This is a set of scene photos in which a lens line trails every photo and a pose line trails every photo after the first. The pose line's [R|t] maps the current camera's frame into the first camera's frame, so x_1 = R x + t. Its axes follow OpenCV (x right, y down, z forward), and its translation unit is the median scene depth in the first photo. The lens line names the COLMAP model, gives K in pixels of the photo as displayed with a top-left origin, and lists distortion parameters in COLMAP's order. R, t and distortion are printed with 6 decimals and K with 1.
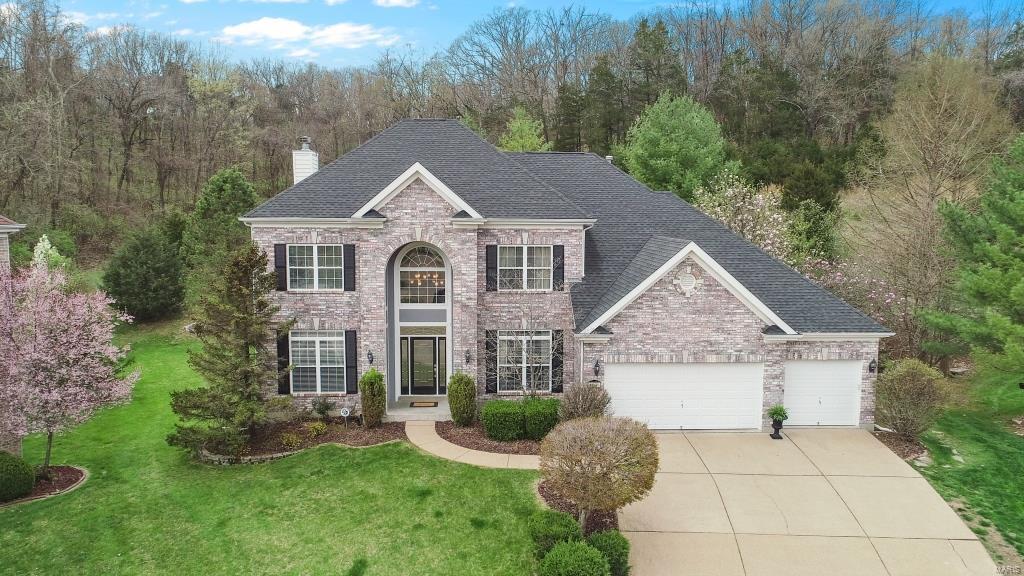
lens RADIAL K [[675.1, 0, 546.2], [0, 675.1, 366.0], [0, 0, 1]] dist [0.002861, -0.000788]
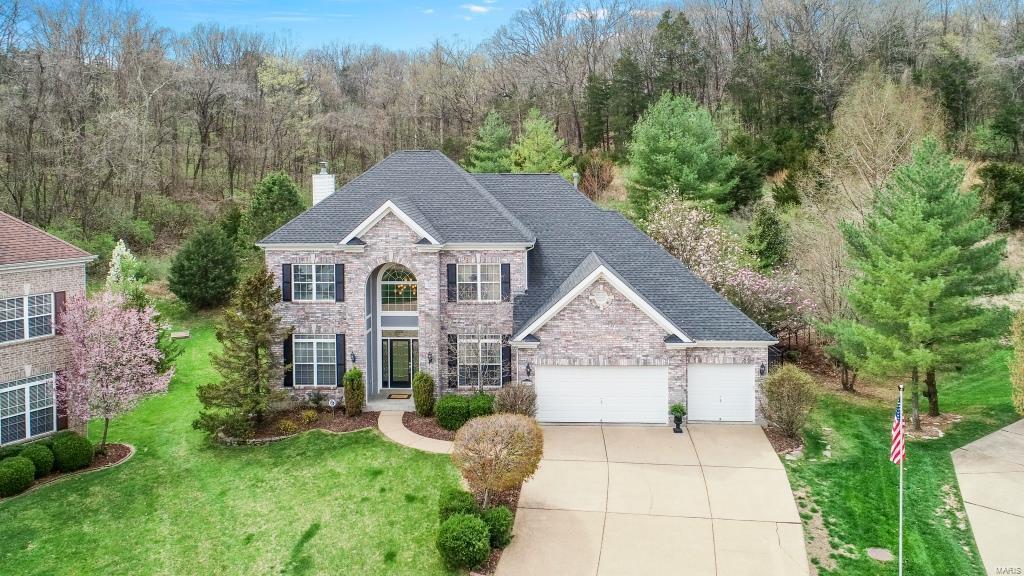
lens RADIAL K [[697.1, 0, 510.6], [0, 697.1, 284.0], [0, 0, 1]] dist [0.000168, 0.000185]
pose [[0.990963, -0.011724, -0.133621, 0.195410], [0.000776, 0.996657, -0.081693, -0.043427], [0.134132, 0.080851, 0.987660, -0.214982]]
